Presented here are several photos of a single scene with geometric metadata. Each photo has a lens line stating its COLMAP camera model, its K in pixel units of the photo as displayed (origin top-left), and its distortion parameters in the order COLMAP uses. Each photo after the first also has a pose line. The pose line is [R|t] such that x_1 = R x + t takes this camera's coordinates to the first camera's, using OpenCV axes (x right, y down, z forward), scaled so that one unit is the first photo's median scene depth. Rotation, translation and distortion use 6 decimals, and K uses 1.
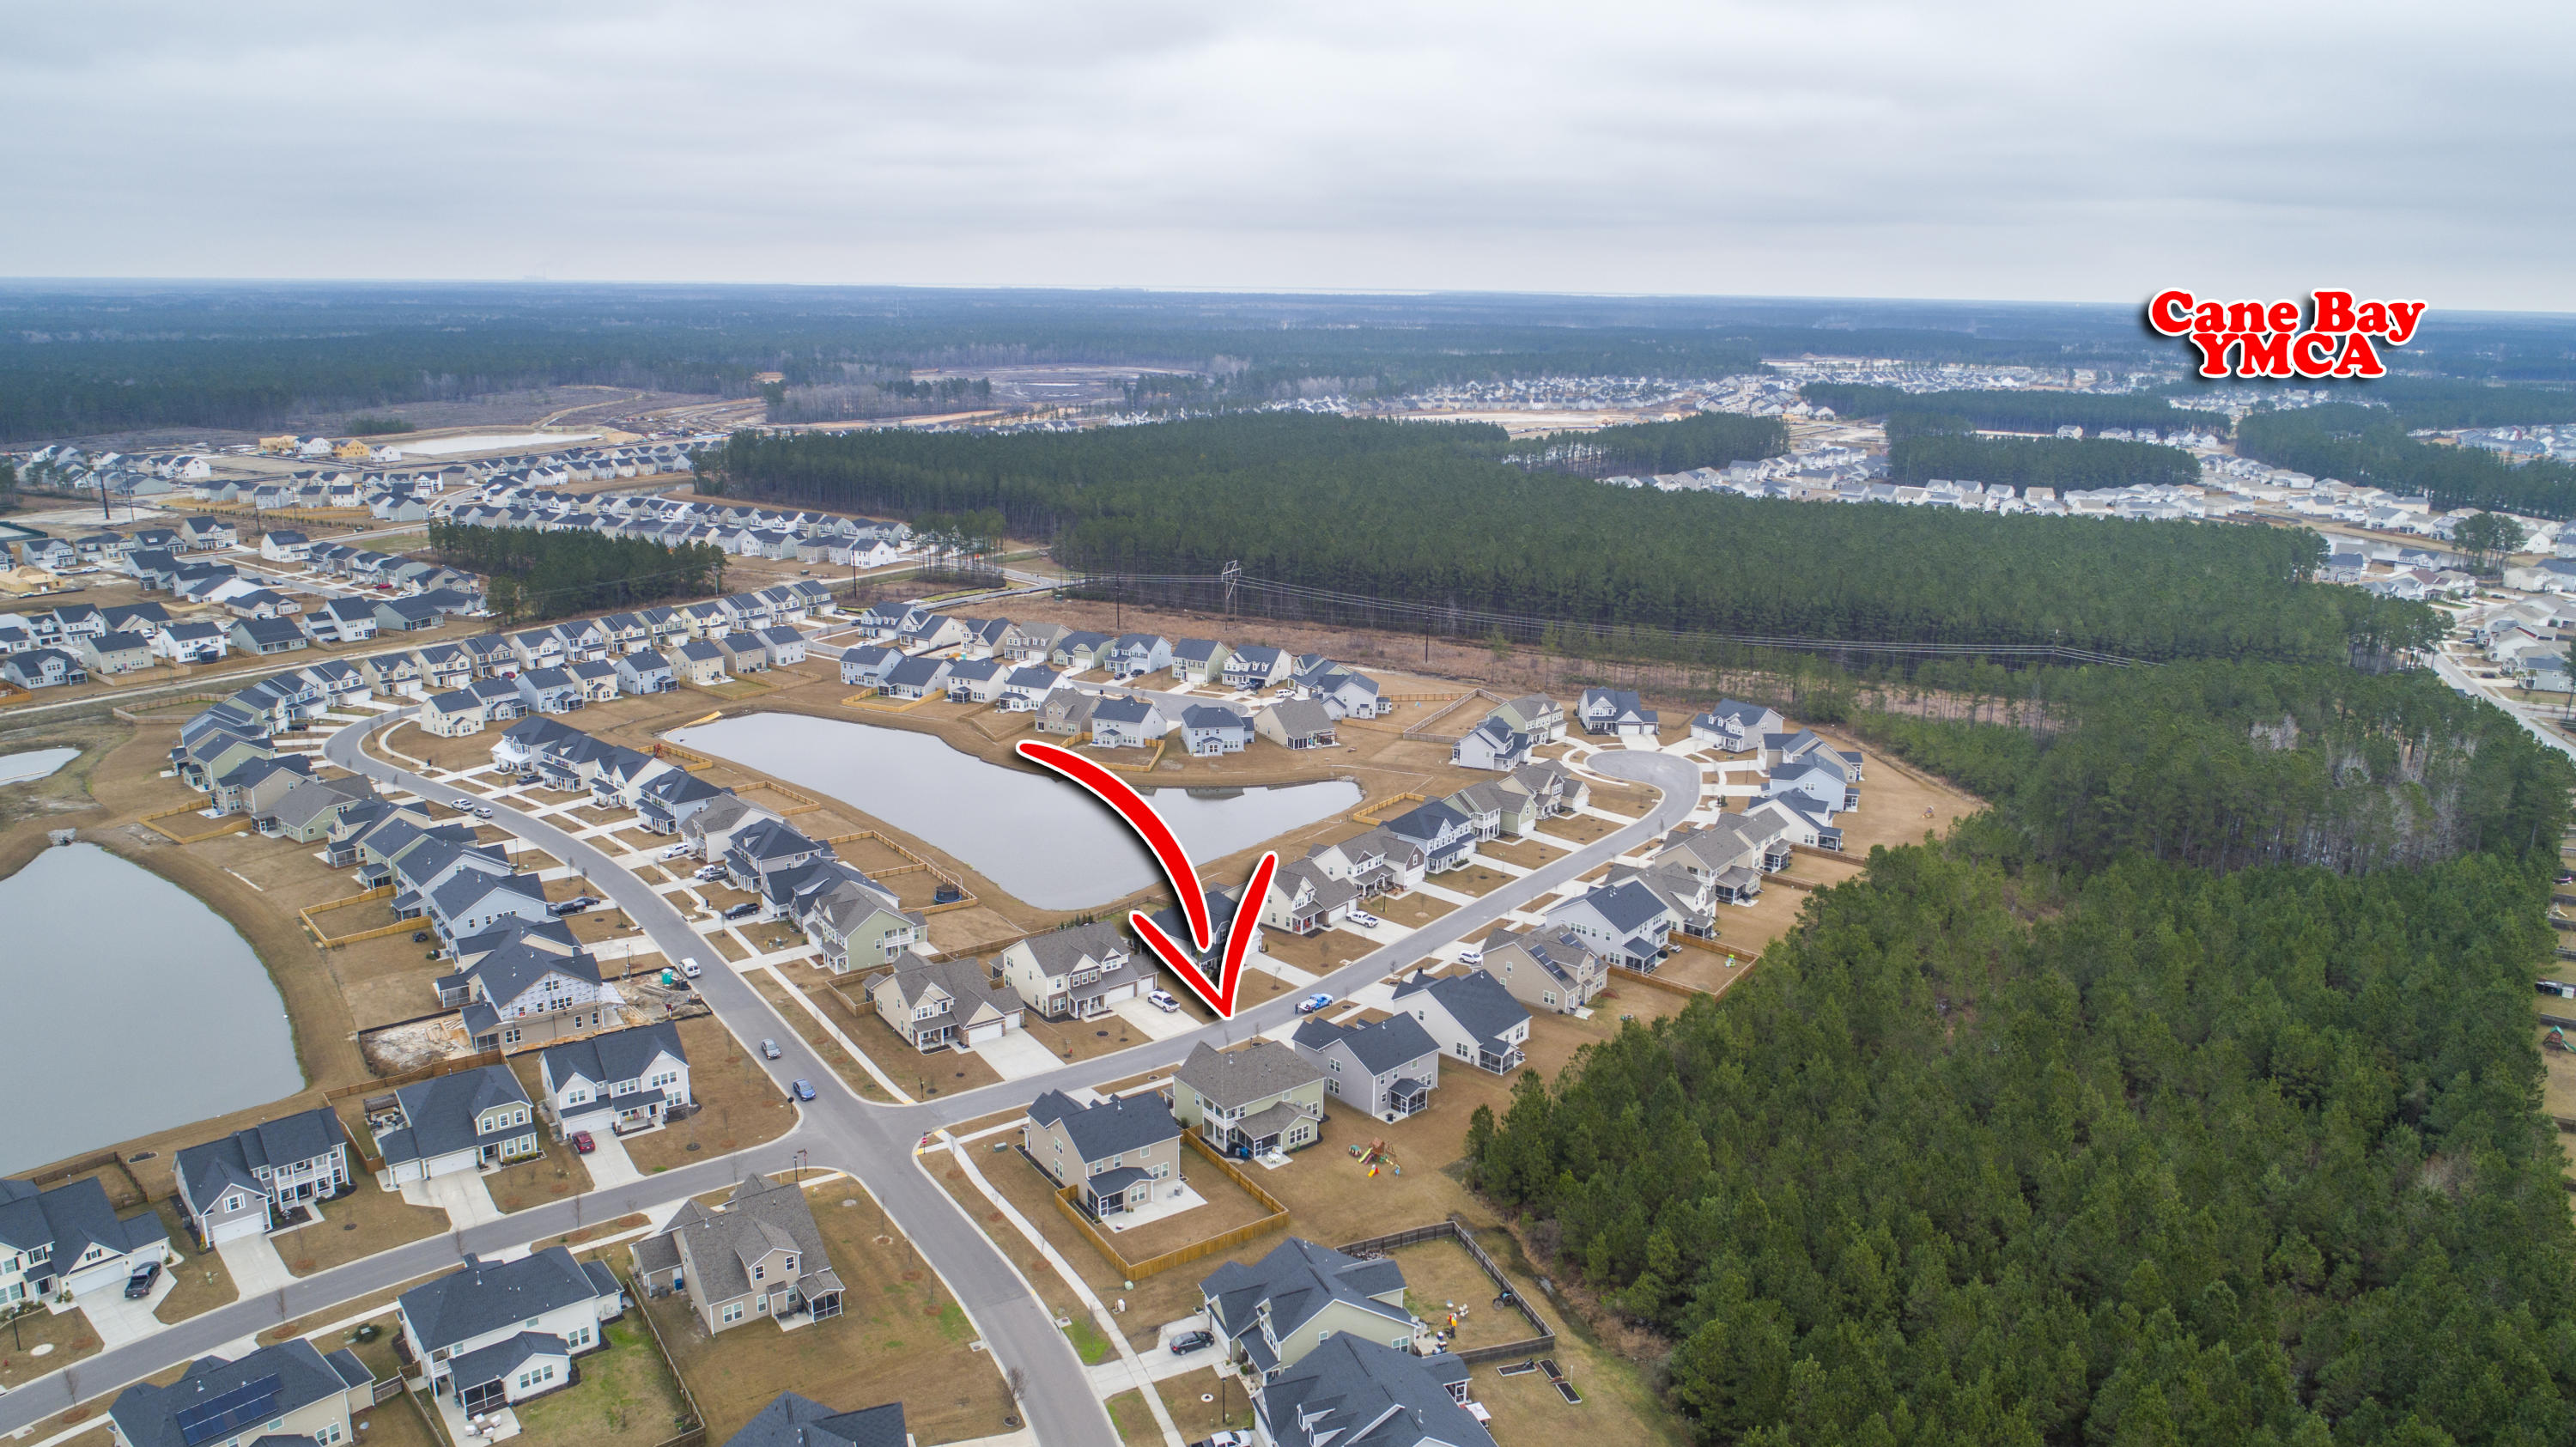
lens RADIAL K [[1726.5, 0, 1288.0], [0, 1726.5, 723.5], [0, 0, 1]] dist [0.003329, 0.004180]
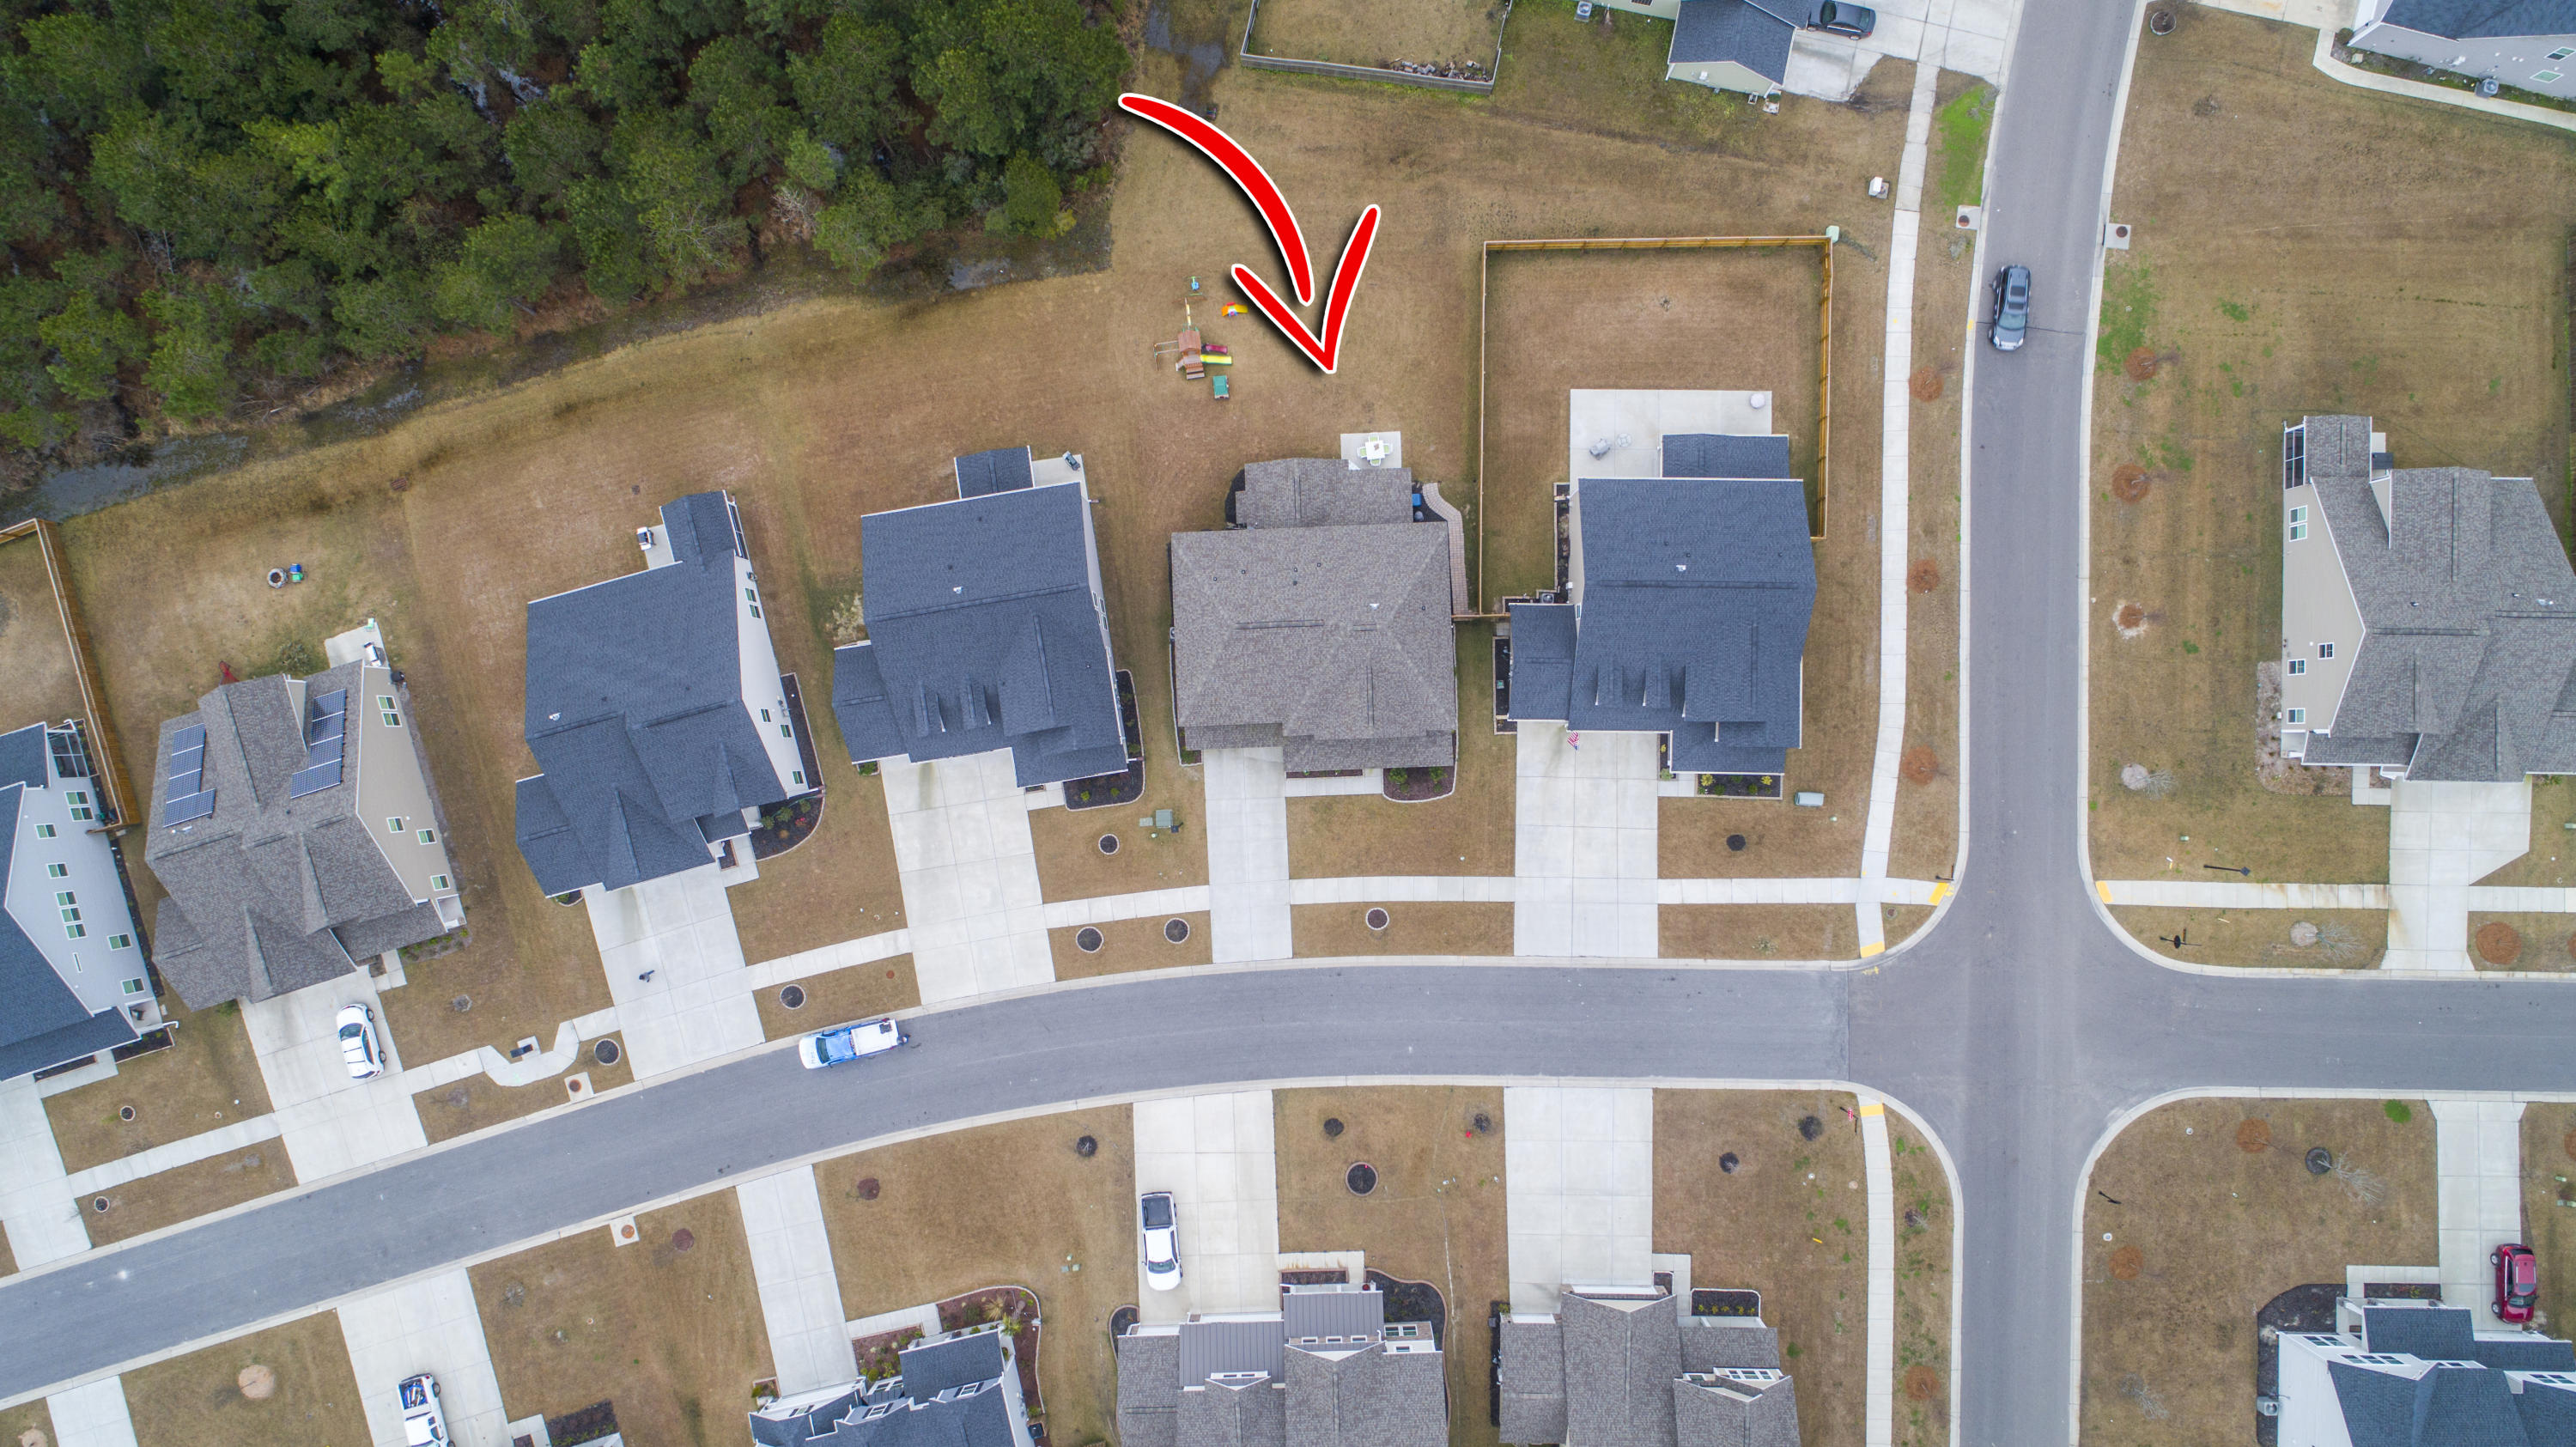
lens RADIAL K [[1726.5, 0, 1288.0], [0, 1726.5, 723.5], [0, 0, 1]] dist [0.003329, 0.004180]
pose [[-0.828425, -0.560076, 0.005186, -0.036133], [0.150295, -0.213367, 0.965342, -0.245843], [-0.539559, 0.800493, 0.260935, 0.929016]]
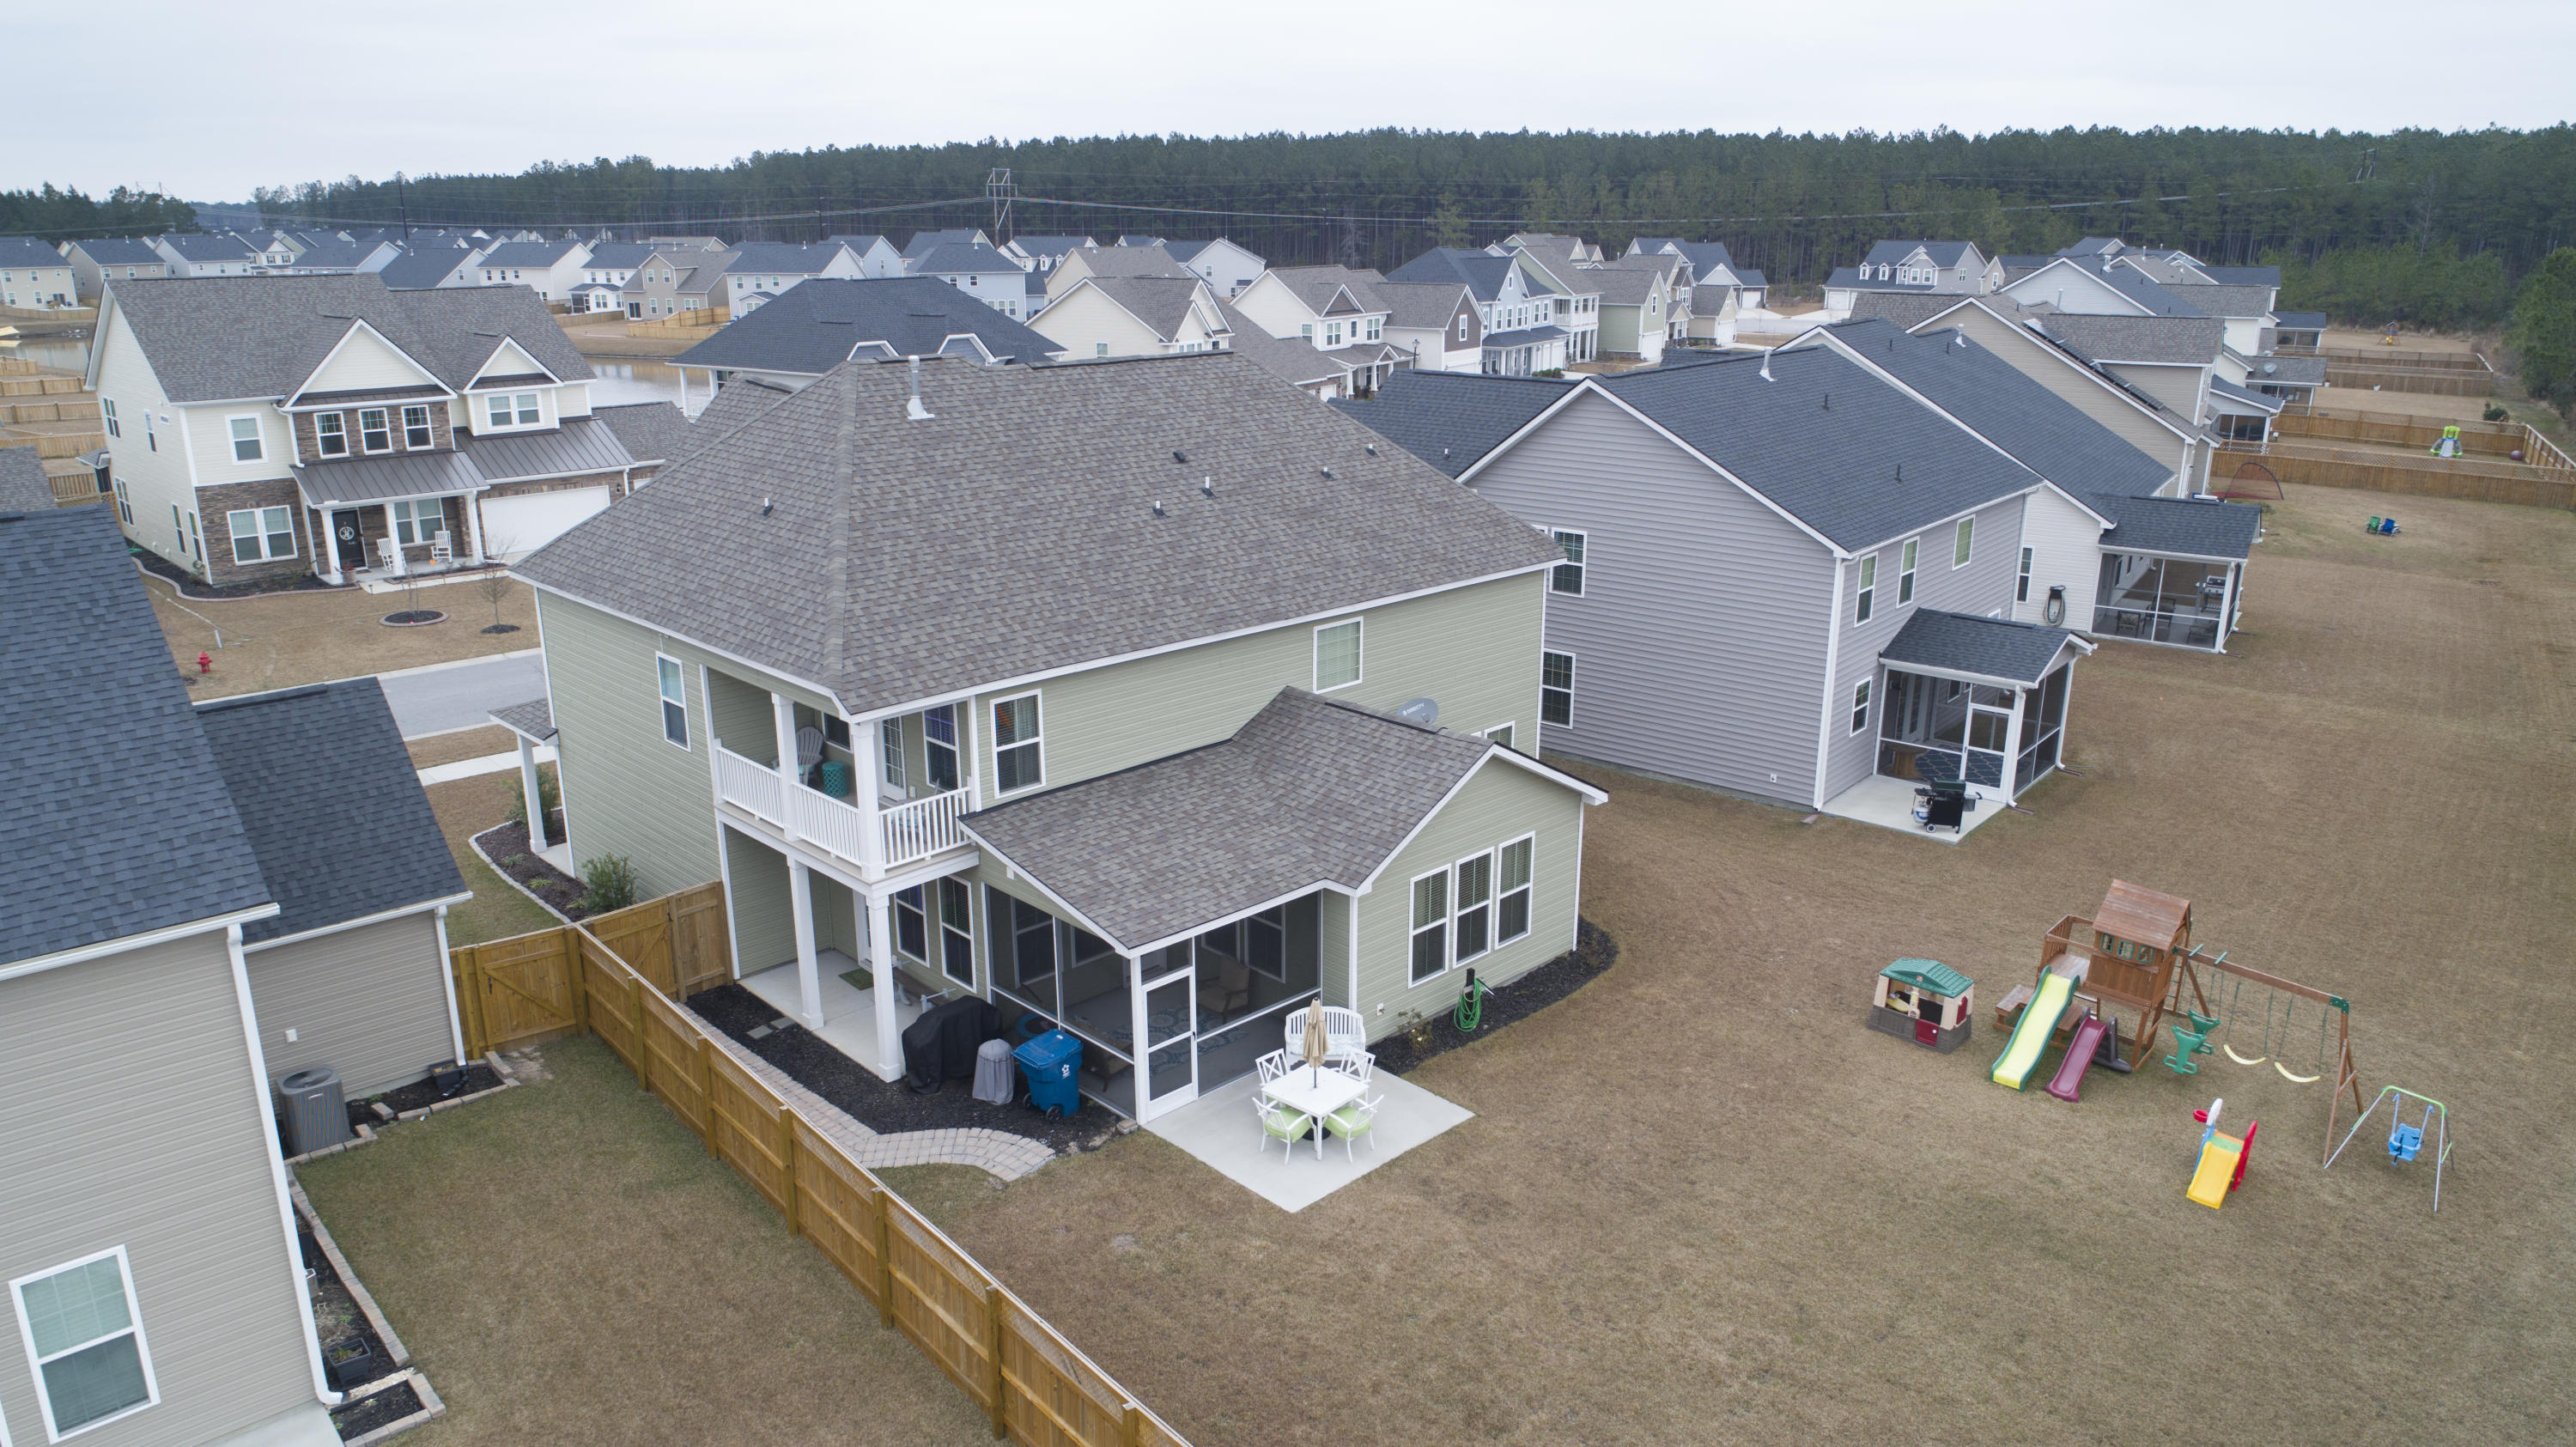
lens RADIAL K [[1726.5, 0, 1288.0], [0, 1726.5, 723.5], [0, 0, 1]] dist [0.003329, 0.004180]
pose [[0.992574, -0.045683, 0.112741, -0.021110], [0.041189, 0.998273, 0.041875, 0.217778], [-0.114460, -0.036921, 0.992742, 0.871924]]
